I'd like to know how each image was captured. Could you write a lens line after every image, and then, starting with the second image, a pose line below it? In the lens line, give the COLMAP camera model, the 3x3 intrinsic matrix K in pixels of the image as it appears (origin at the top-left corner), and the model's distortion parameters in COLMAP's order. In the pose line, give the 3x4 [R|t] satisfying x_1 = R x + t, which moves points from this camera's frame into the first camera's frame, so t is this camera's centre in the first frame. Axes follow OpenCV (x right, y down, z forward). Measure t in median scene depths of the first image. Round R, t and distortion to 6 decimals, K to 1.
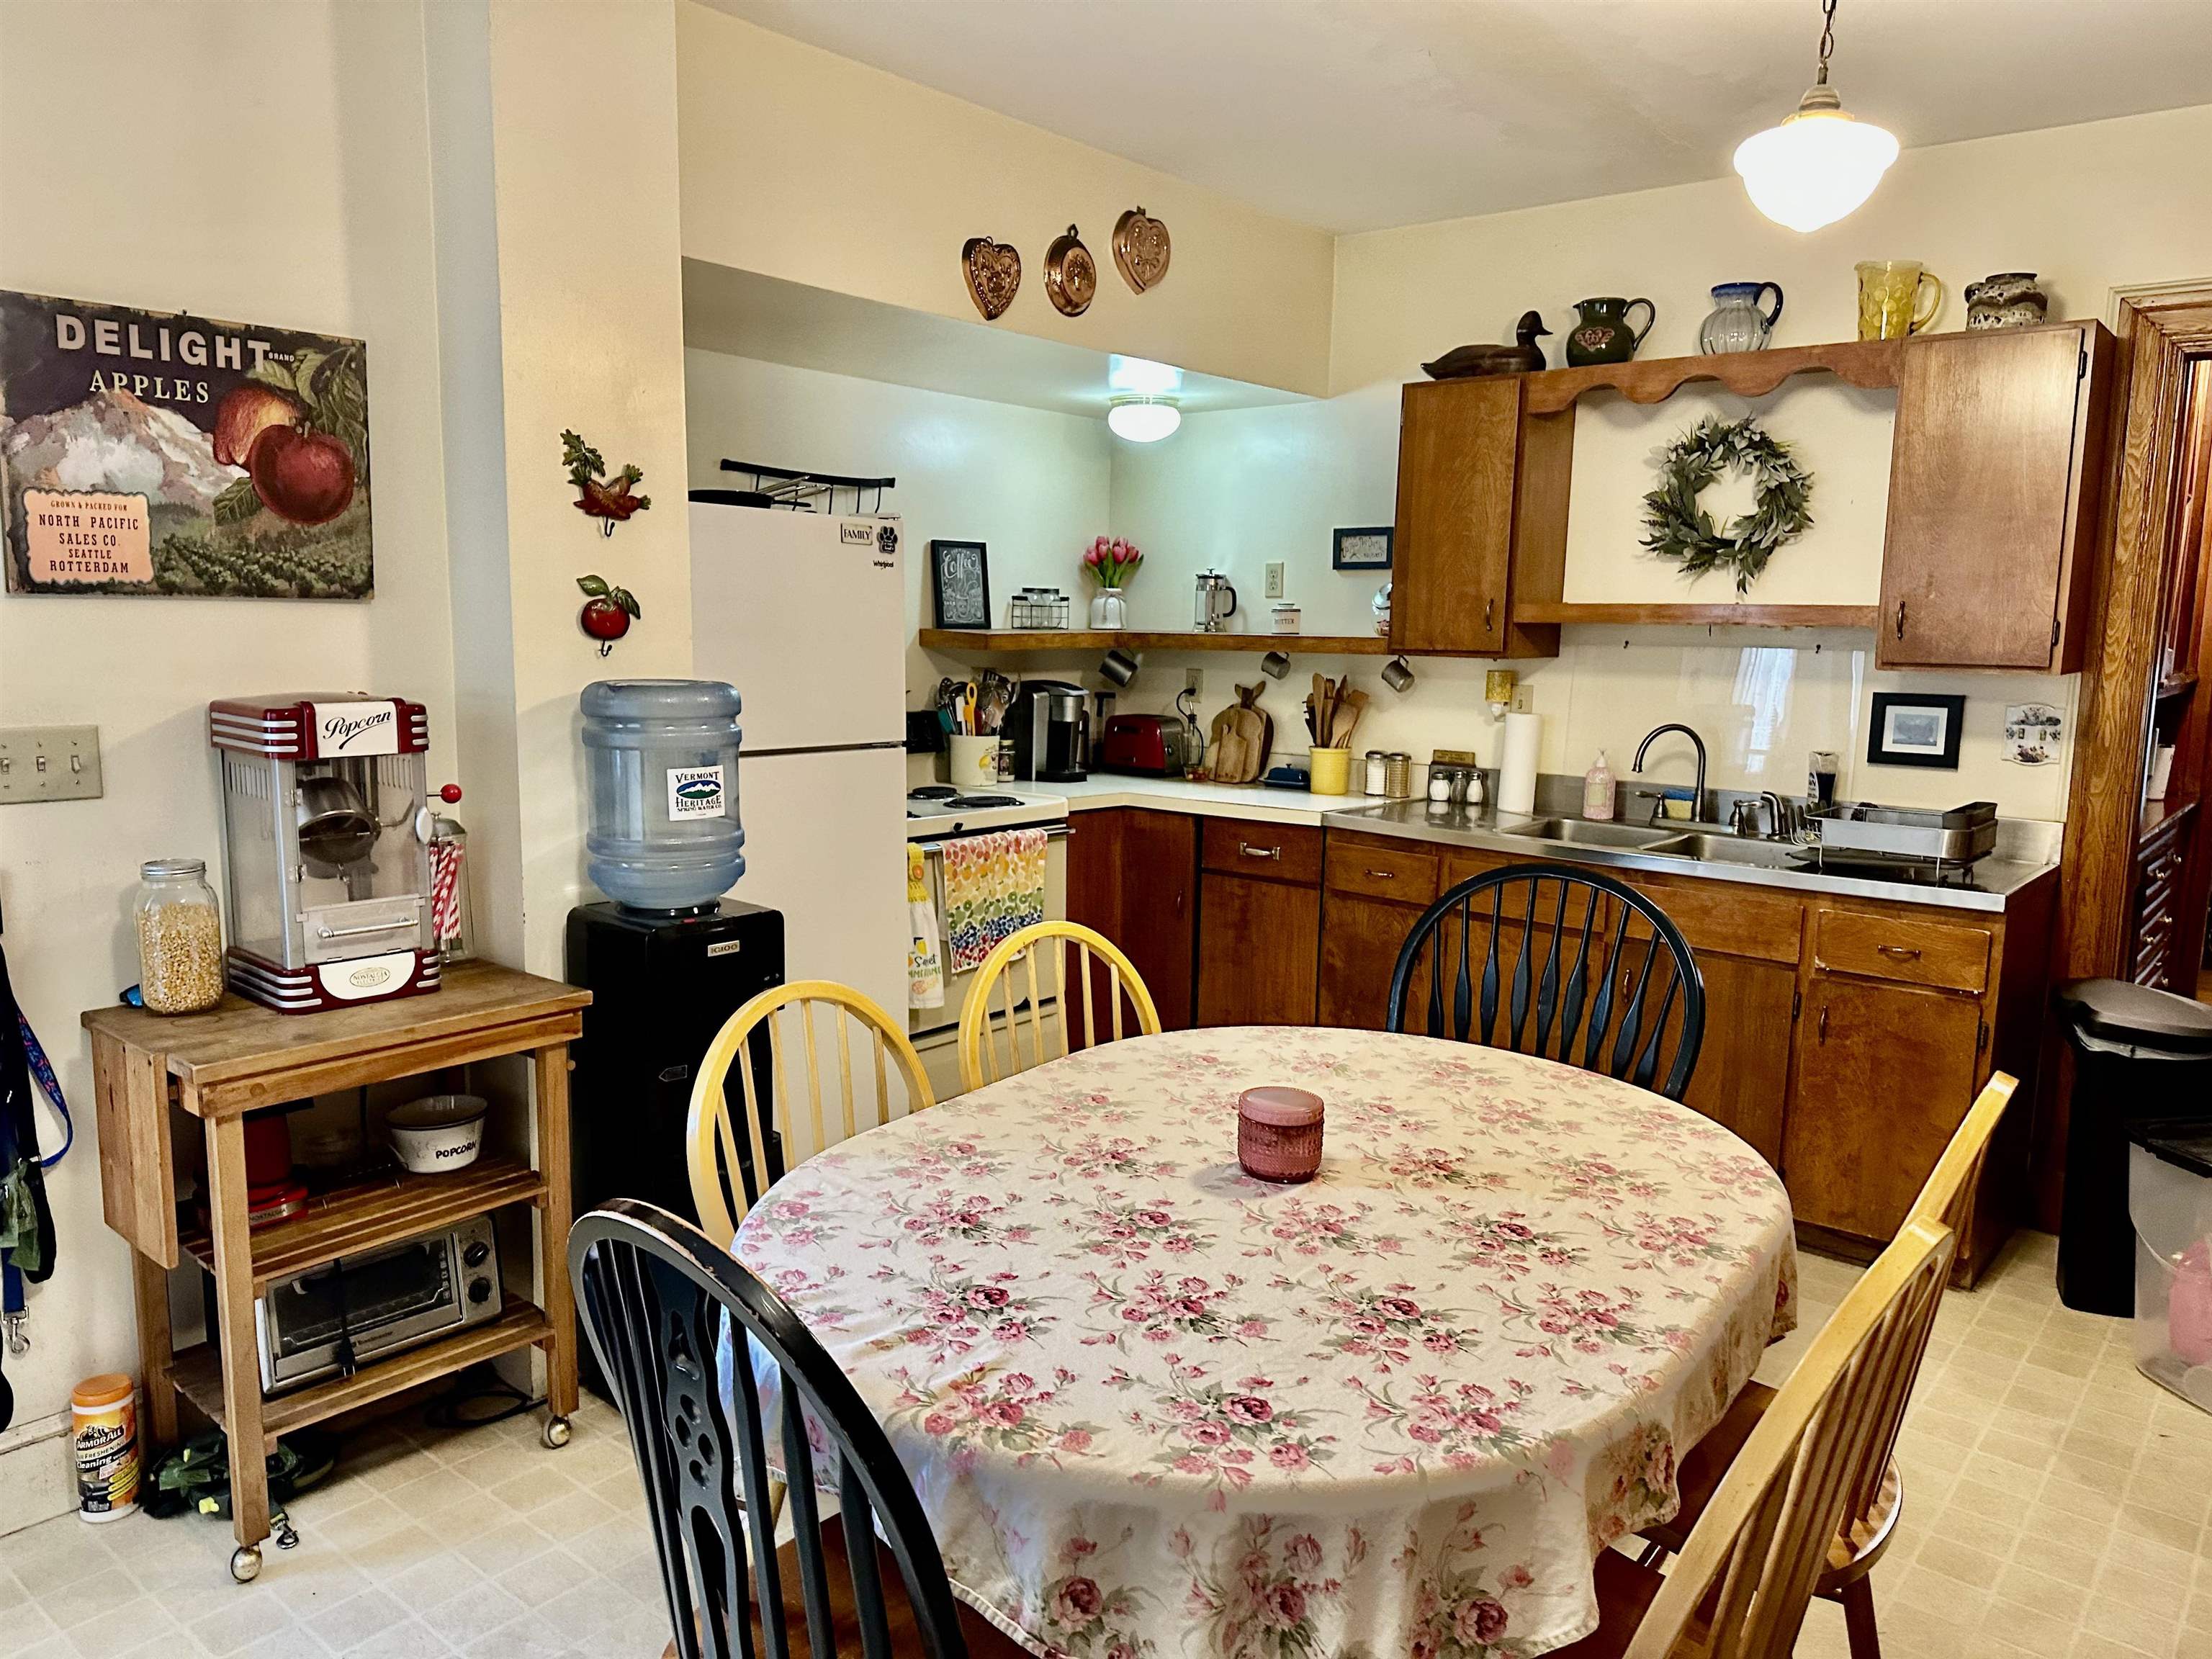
lens RADIAL K [[1538.4, 0, 1093.8], [0, 1538.4, 836.0], [0, 0, 1]] dist [0.053888, -0.060492]
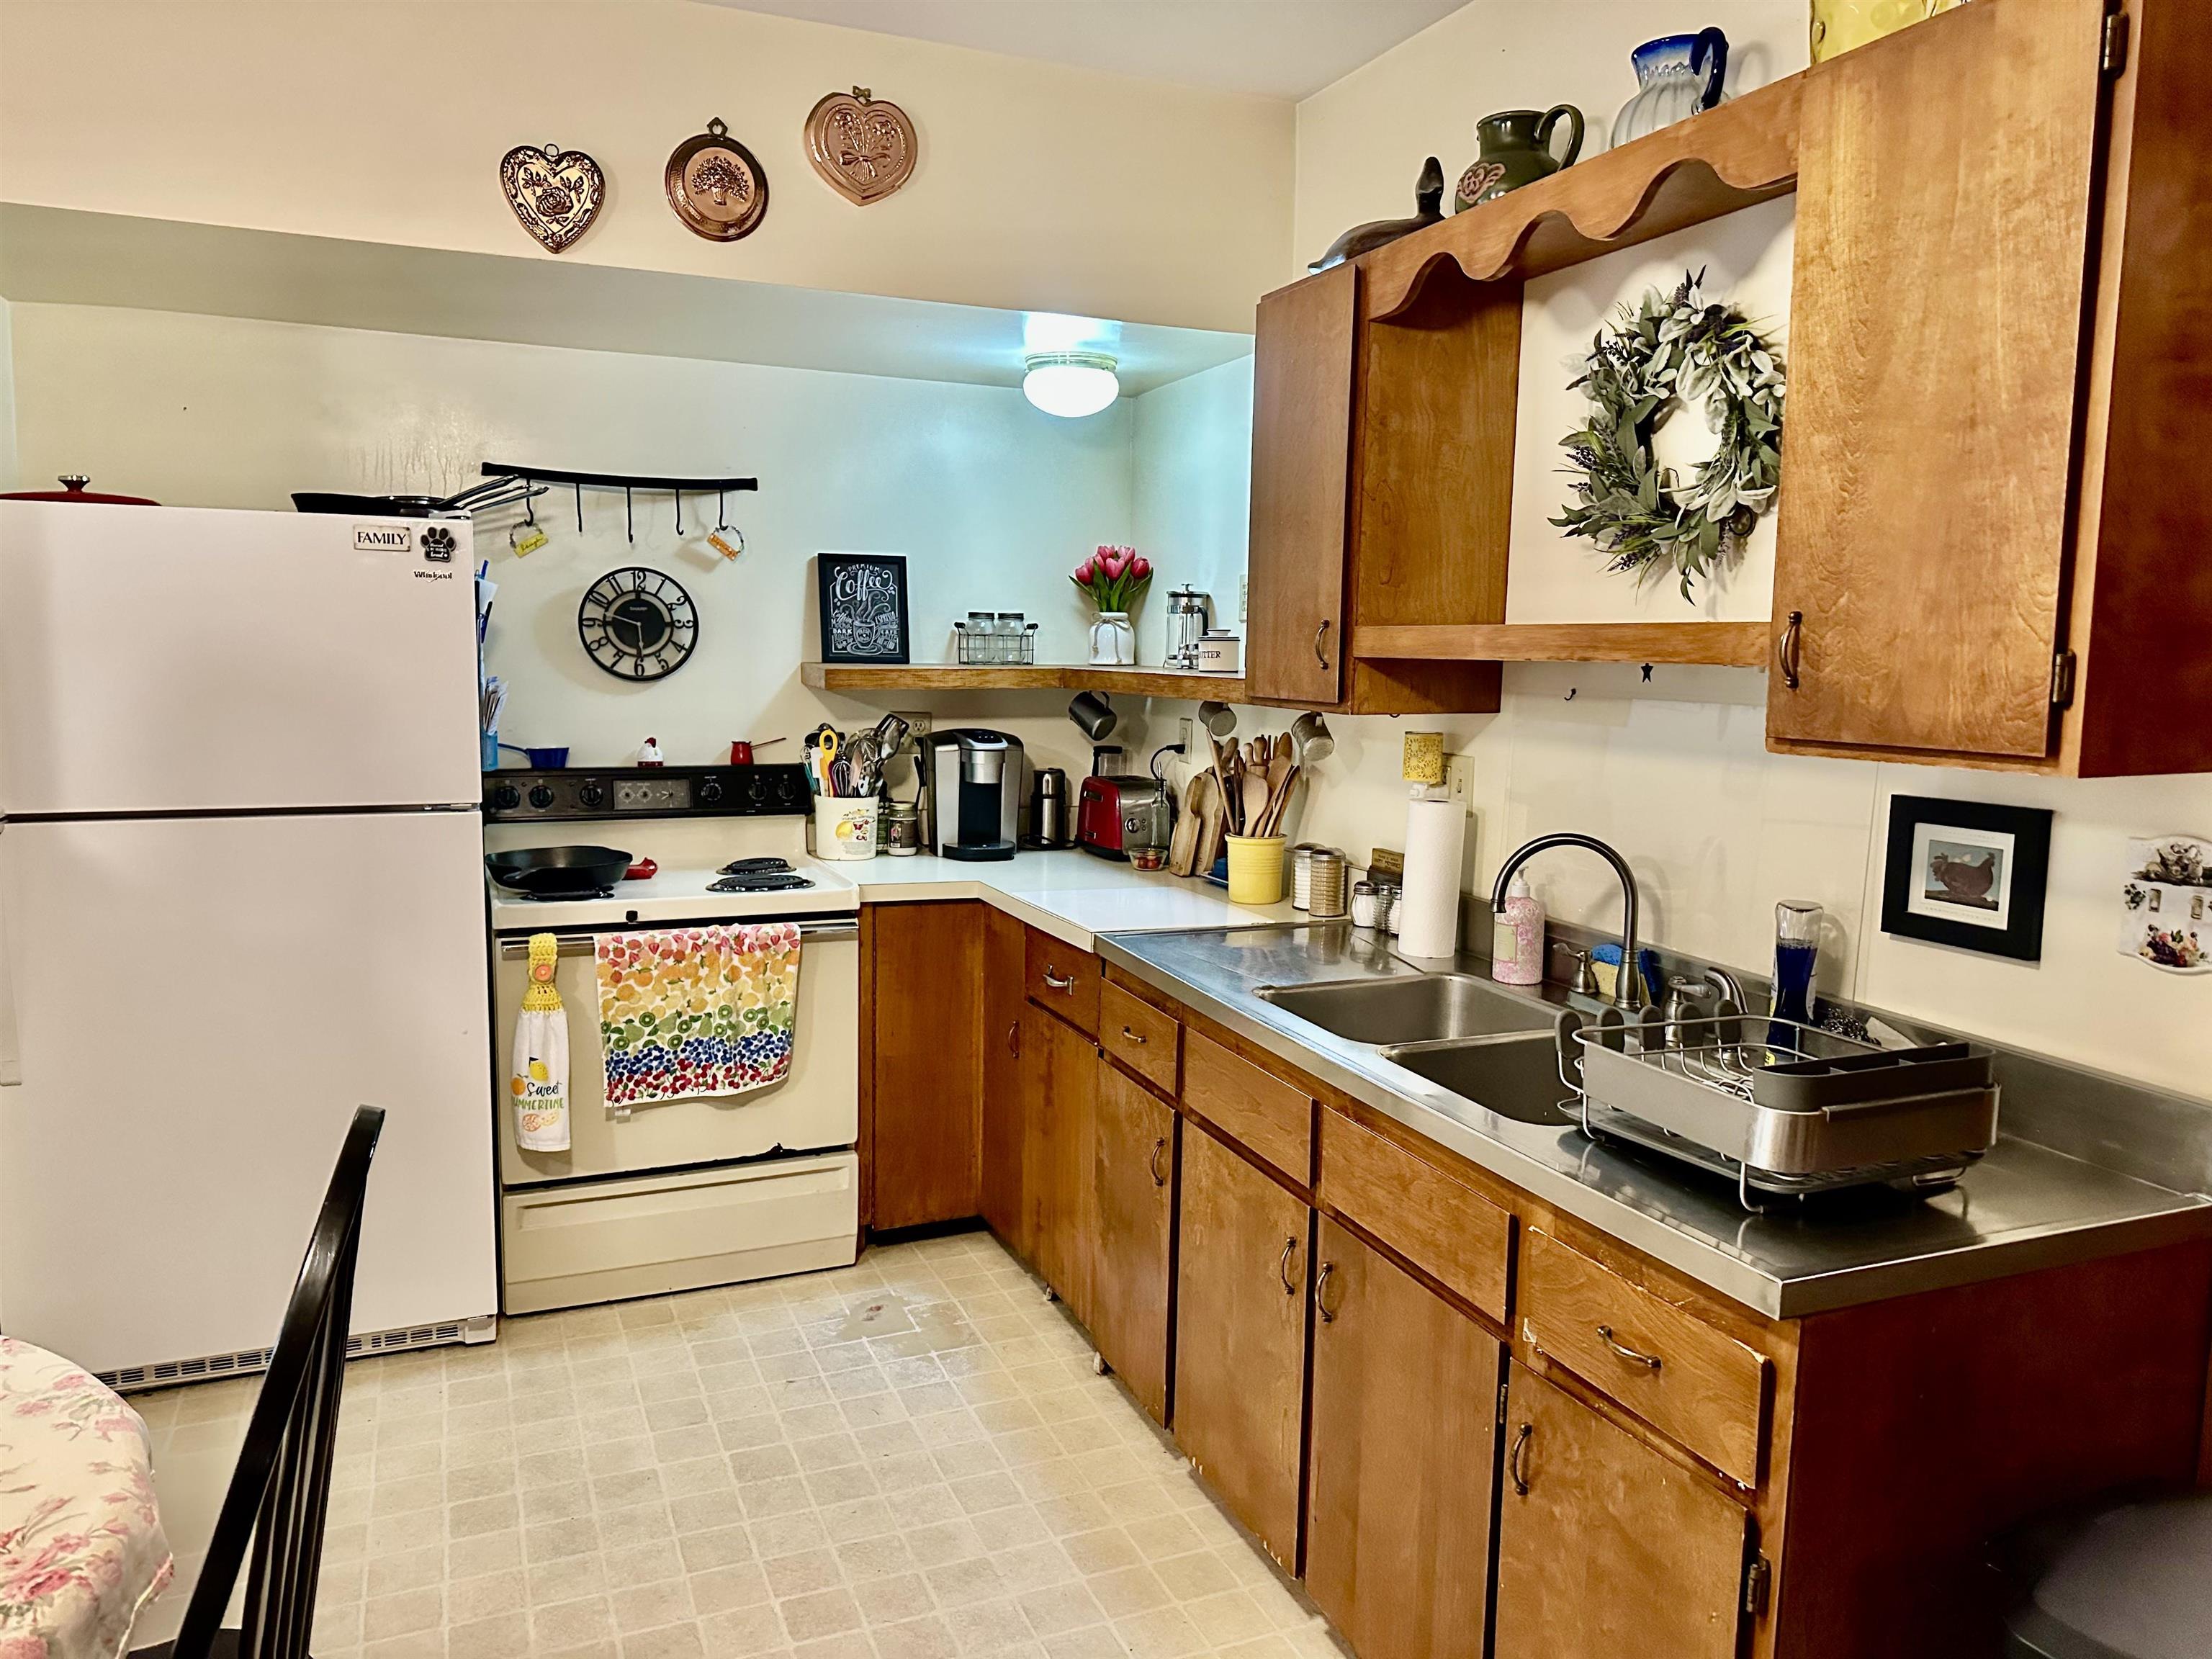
lens RADIAL K [[1538.4, 0, 1111.1], [0, 1538.4, 822.5], [0, 0, 1]] dist [0.053888, -0.060492]
pose [[0.894486, 0.049457, -0.444351, 0.470254], [-0.064489, 0.997742, -0.018767, -0.053779], [0.442420, 0.045442, 0.895656, 0.407898]]
